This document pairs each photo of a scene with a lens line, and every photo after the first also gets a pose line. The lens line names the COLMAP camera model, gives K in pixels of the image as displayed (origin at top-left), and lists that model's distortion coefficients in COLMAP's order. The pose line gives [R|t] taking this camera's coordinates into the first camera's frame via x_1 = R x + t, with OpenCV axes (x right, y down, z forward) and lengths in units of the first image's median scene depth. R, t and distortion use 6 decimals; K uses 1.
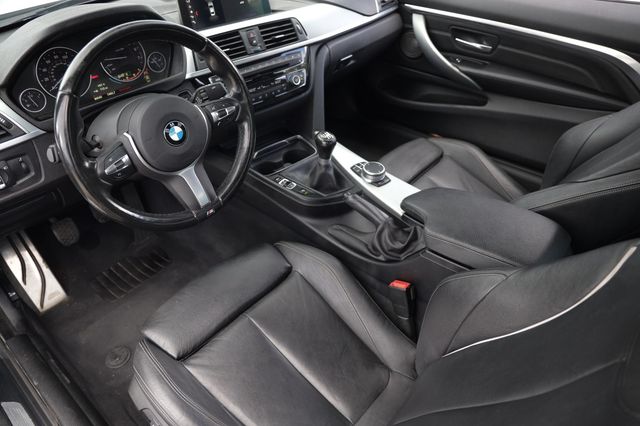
lens RADIAL K [[457.5, 0, 326.1], [0, 457.5, 214.9], [0, 0, 1]] dist [-0.085535, 0.064204]
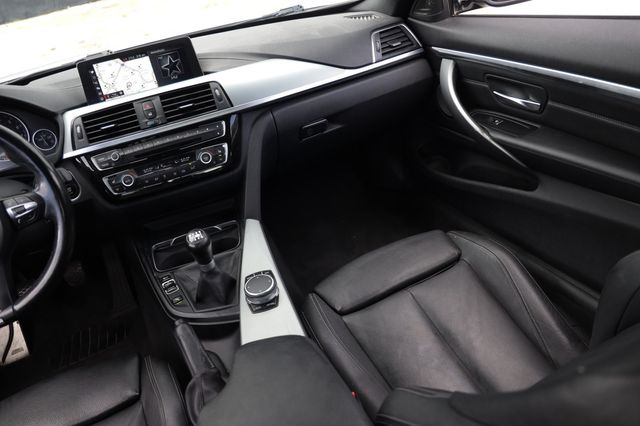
lens RADIAL K [[457.5, 0, 326.1], [0, 457.5, 214.9], [0, 0, 1]] dist [-0.085535, 0.064204]
pose [[0.891511, 0.087809, -0.444408, 0.455644], [-0.121244, 0.991494, -0.047317, -0.169783], [0.436473, 0.096066, 0.894574, 0.350944]]
